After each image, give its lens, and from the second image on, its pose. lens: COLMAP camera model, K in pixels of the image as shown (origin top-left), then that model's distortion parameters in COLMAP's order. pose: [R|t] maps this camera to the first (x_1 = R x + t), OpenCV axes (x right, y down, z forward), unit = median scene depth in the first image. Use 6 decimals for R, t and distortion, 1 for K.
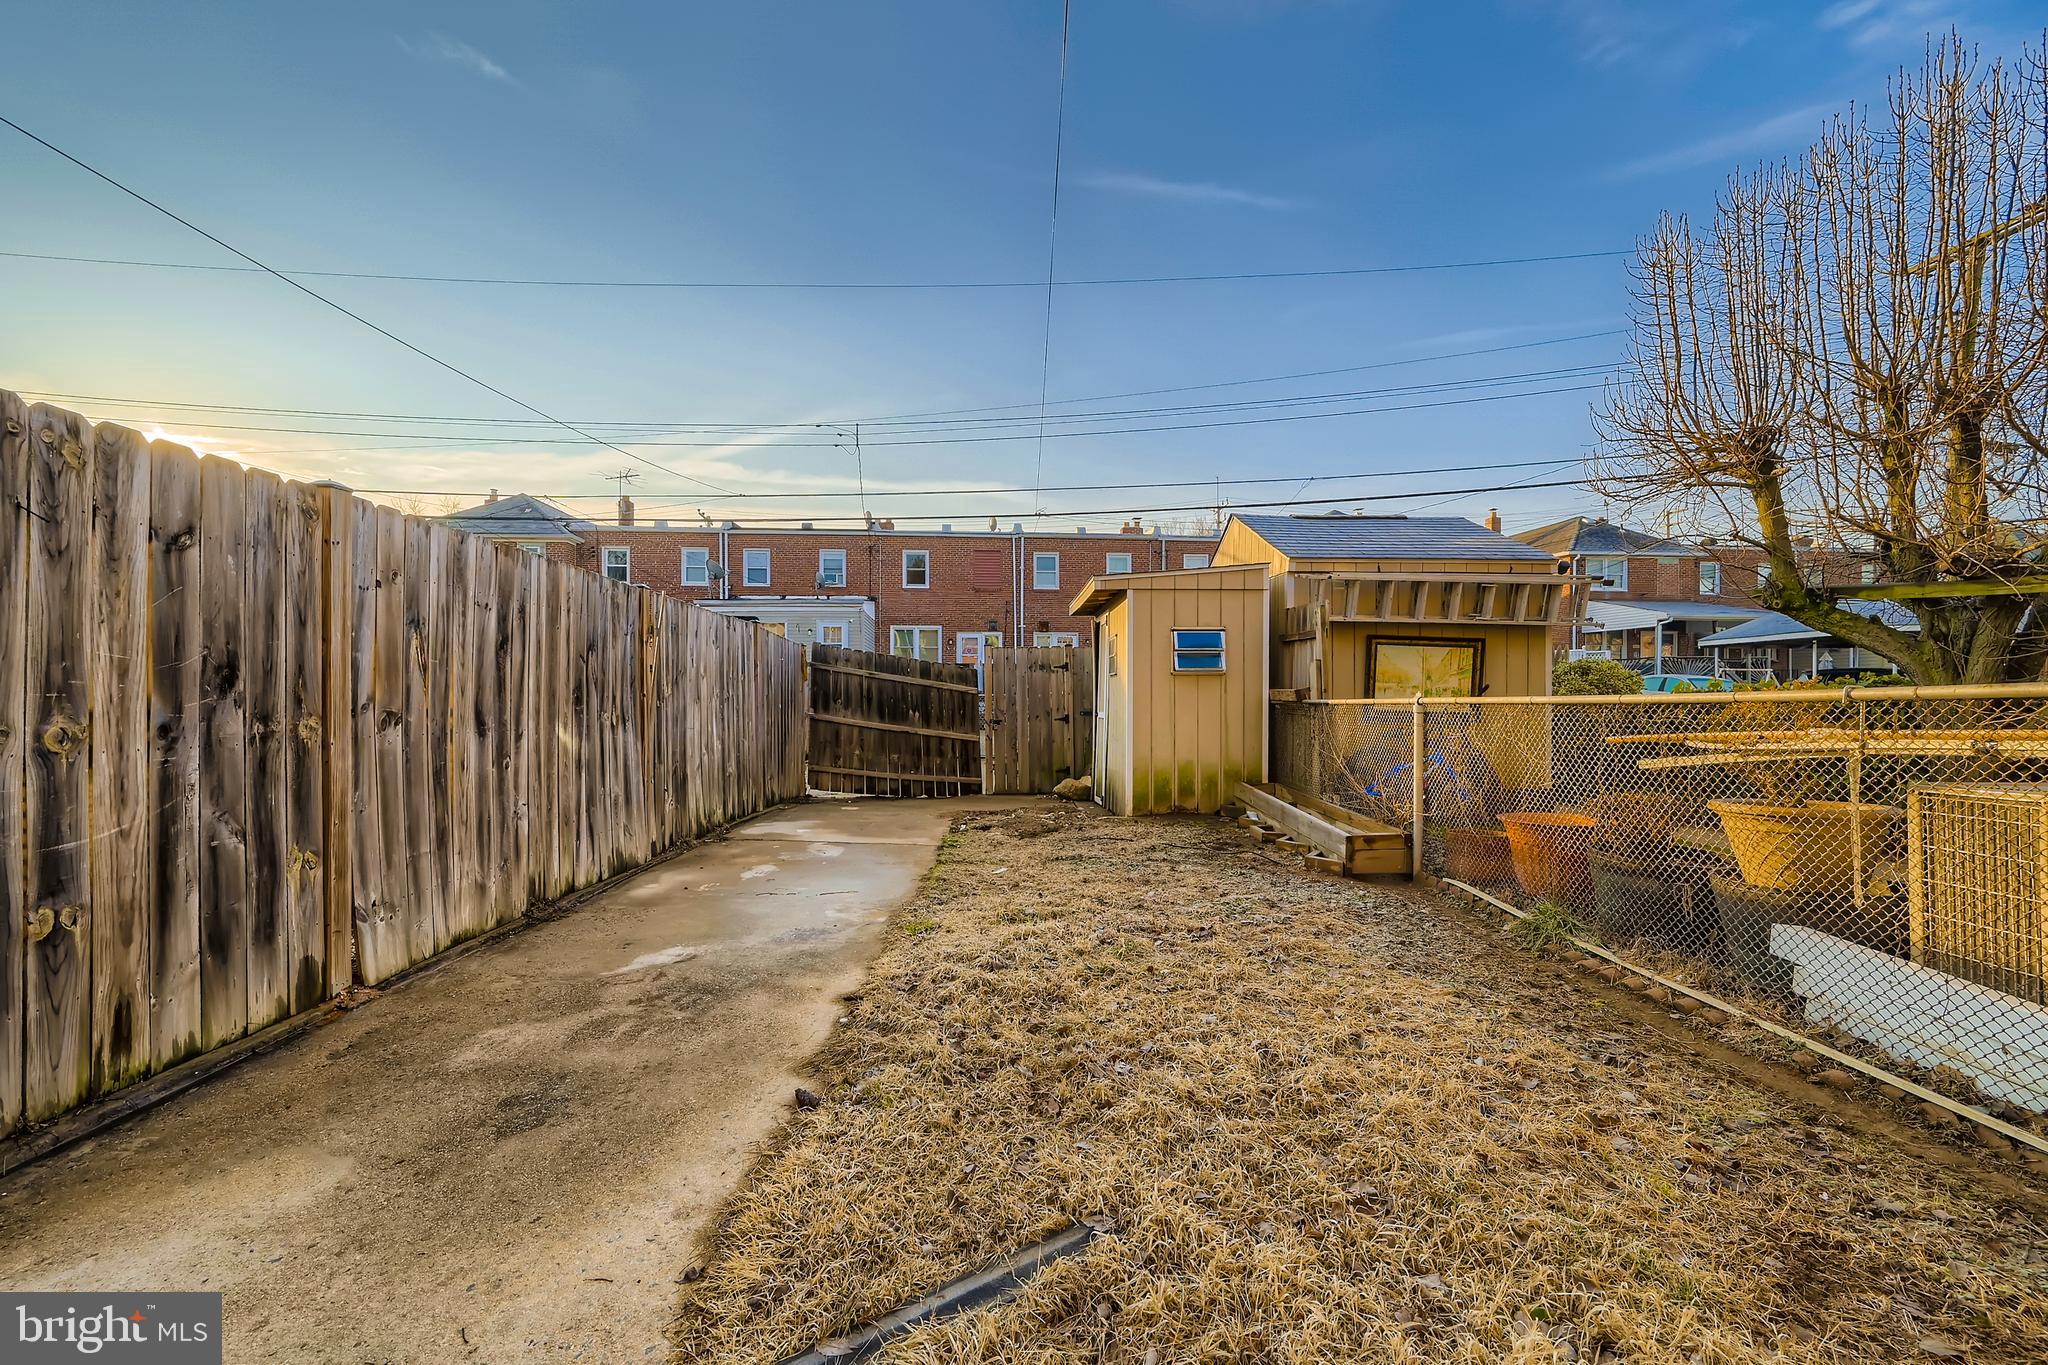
lens RADIAL K [[825.3, 0, 1022.5], [0, 825.3, 674.3], [0, 0, 1]] dist [-0.000108, -0.000086]
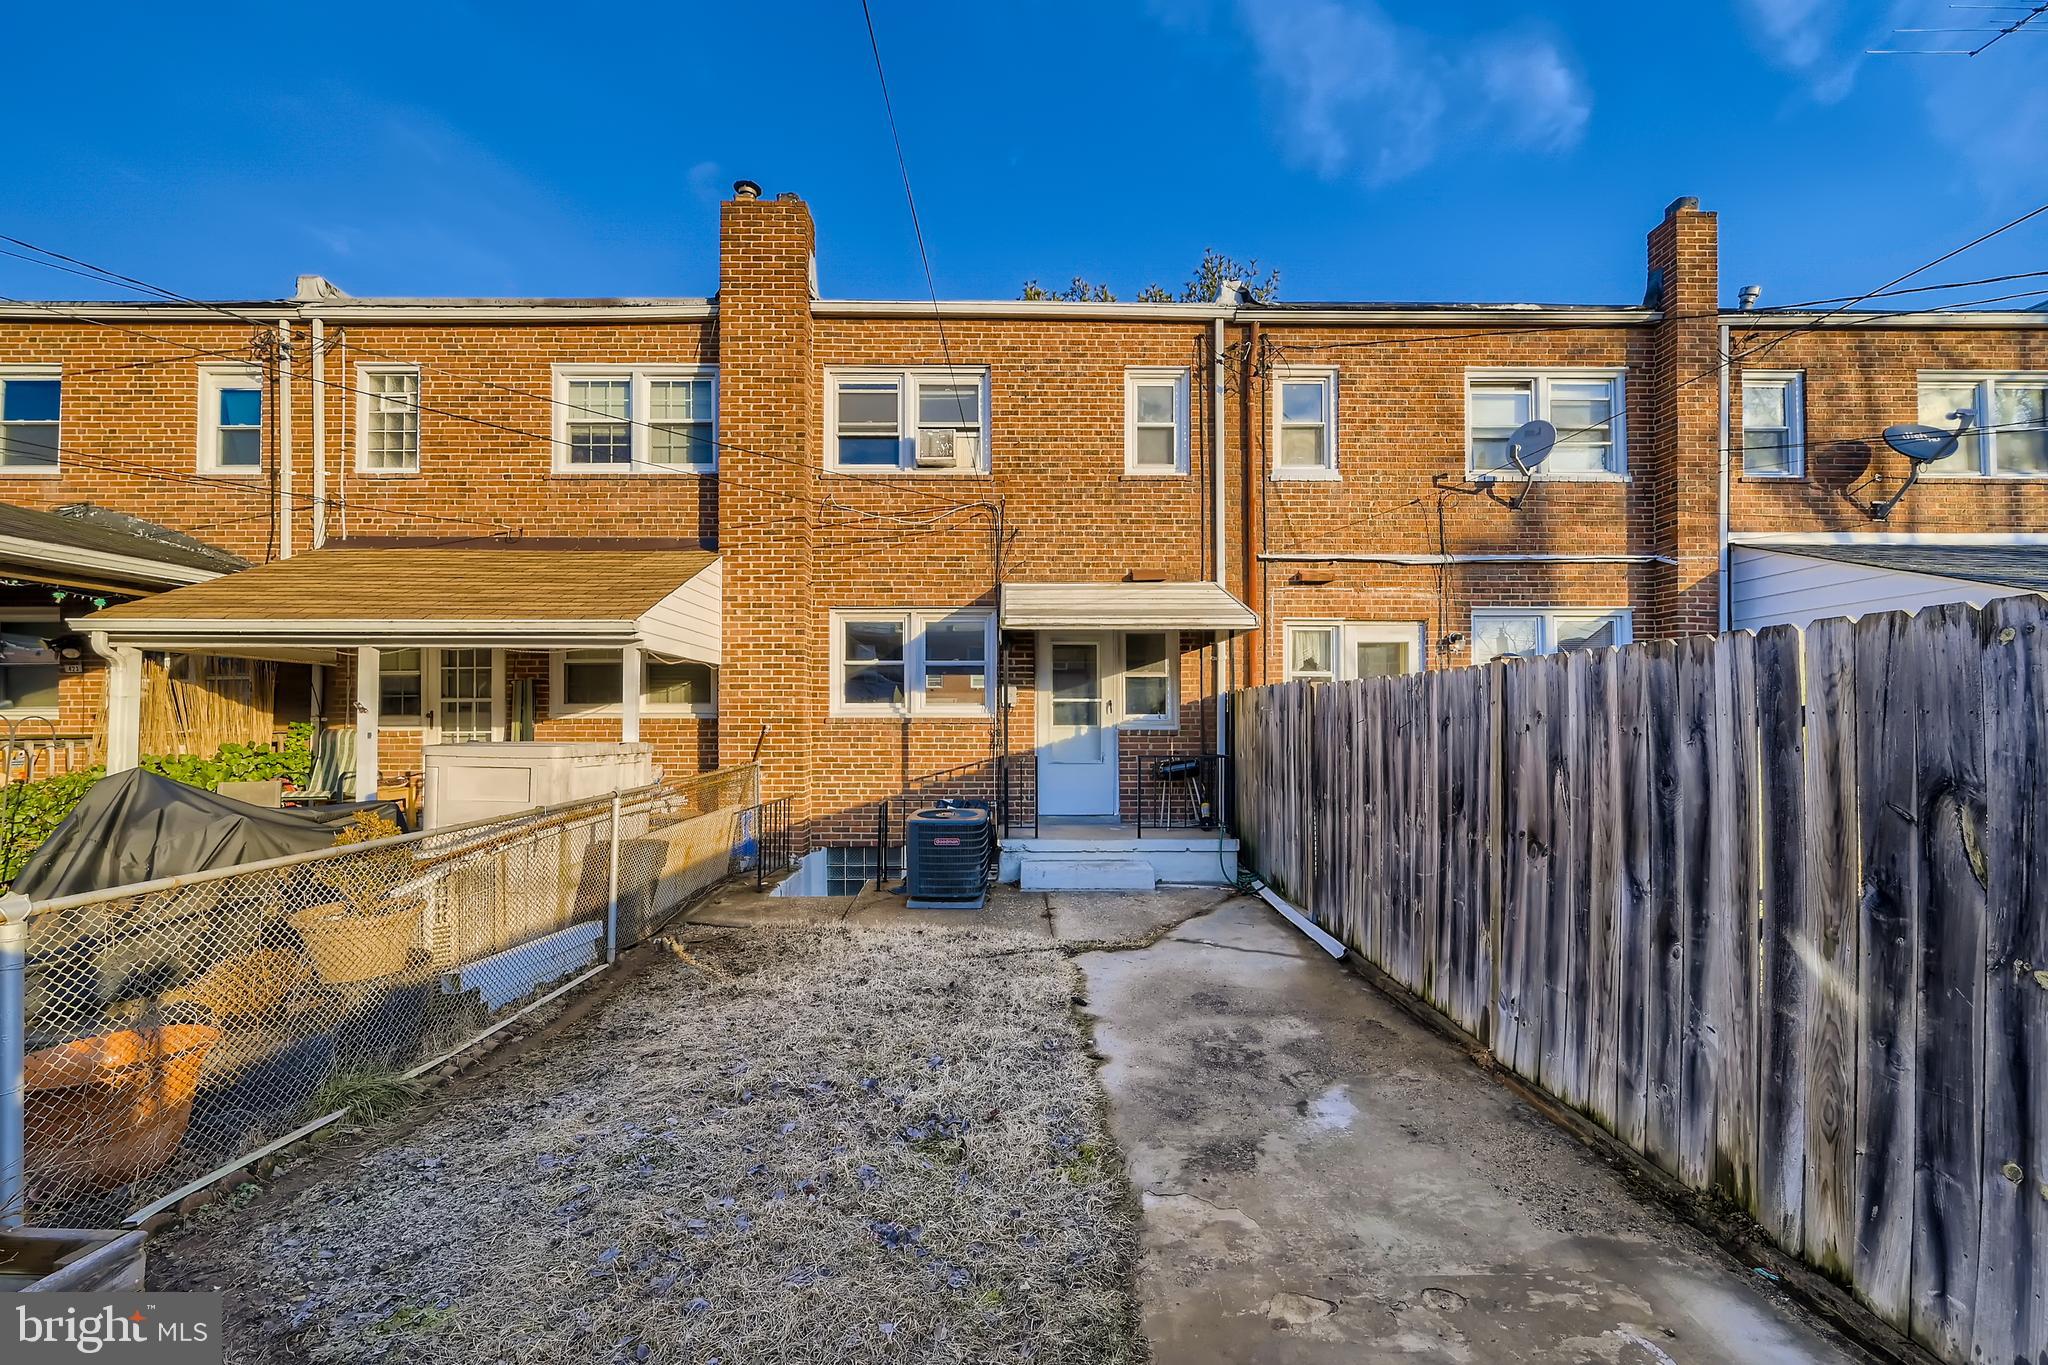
lens RADIAL K [[828.5, 0, 1022.7], [0, 828.5, 747.1], [0, 0, 1]] dist [-0.000052, -0.000009]
pose [[-0.999979, 0.002965, 0.005813, -0.088882], [0.002943, 0.999988, -0.003873, -0.075081], [-0.005825, -0.003856, -0.999976, 2.021599]]
